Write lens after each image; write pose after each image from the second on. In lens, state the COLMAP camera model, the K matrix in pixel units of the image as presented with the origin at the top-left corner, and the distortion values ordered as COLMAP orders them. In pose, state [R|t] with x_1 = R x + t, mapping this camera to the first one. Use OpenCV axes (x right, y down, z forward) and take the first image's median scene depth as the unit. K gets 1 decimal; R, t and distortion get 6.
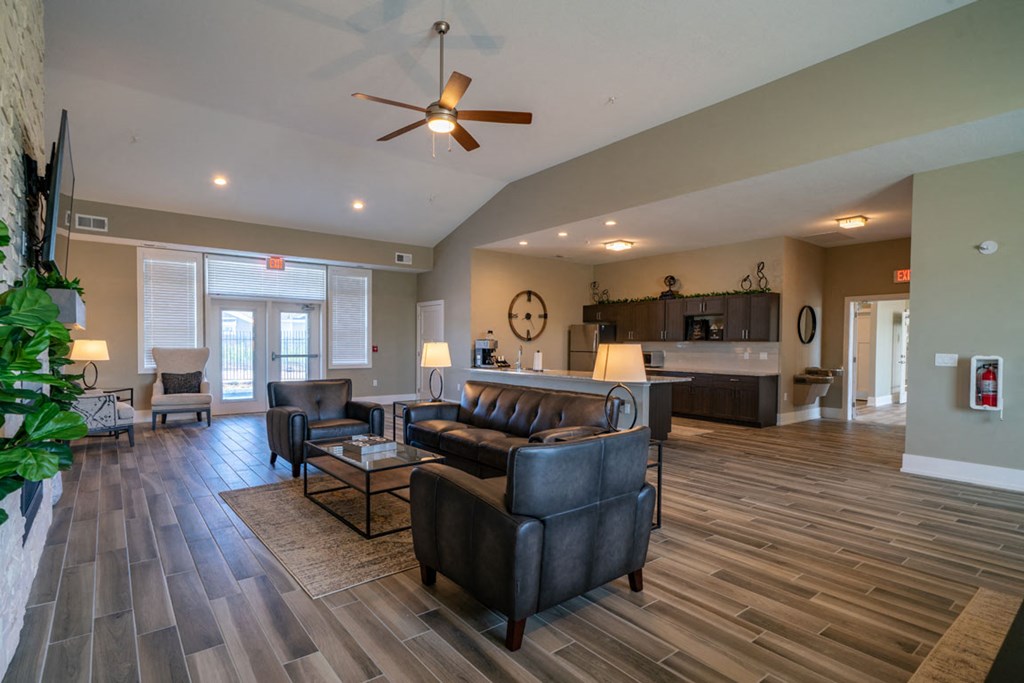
lens RADIAL K [[505.0, 0, 512.0], [0, 505.0, 341.5], [0, 0, 1]] dist [-0.014054, 0.000305]
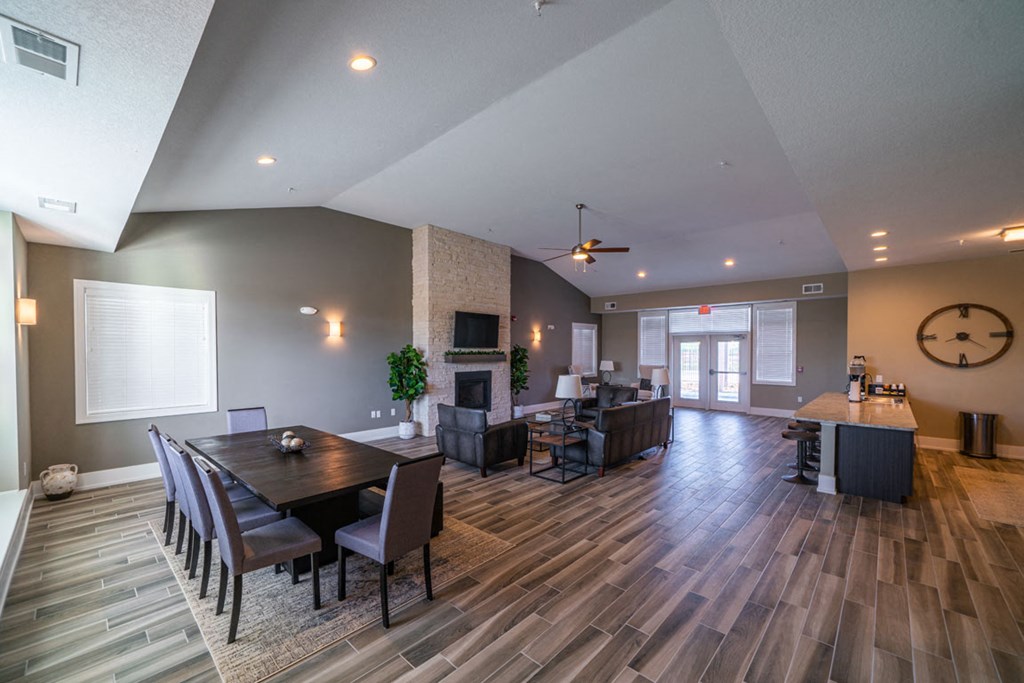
lens RADIAL K [[424.6, 0, 510.4], [0, 424.6, 348.6], [0, 0, 1]] dist [0.000713, 0.000061]
pose [[0.165850, -0.008418, -0.986115, 0.681944], [0.005859, 0.999954, -0.007551, -0.035732], [0.986134, -0.004525, 0.165892, 0.229447]]
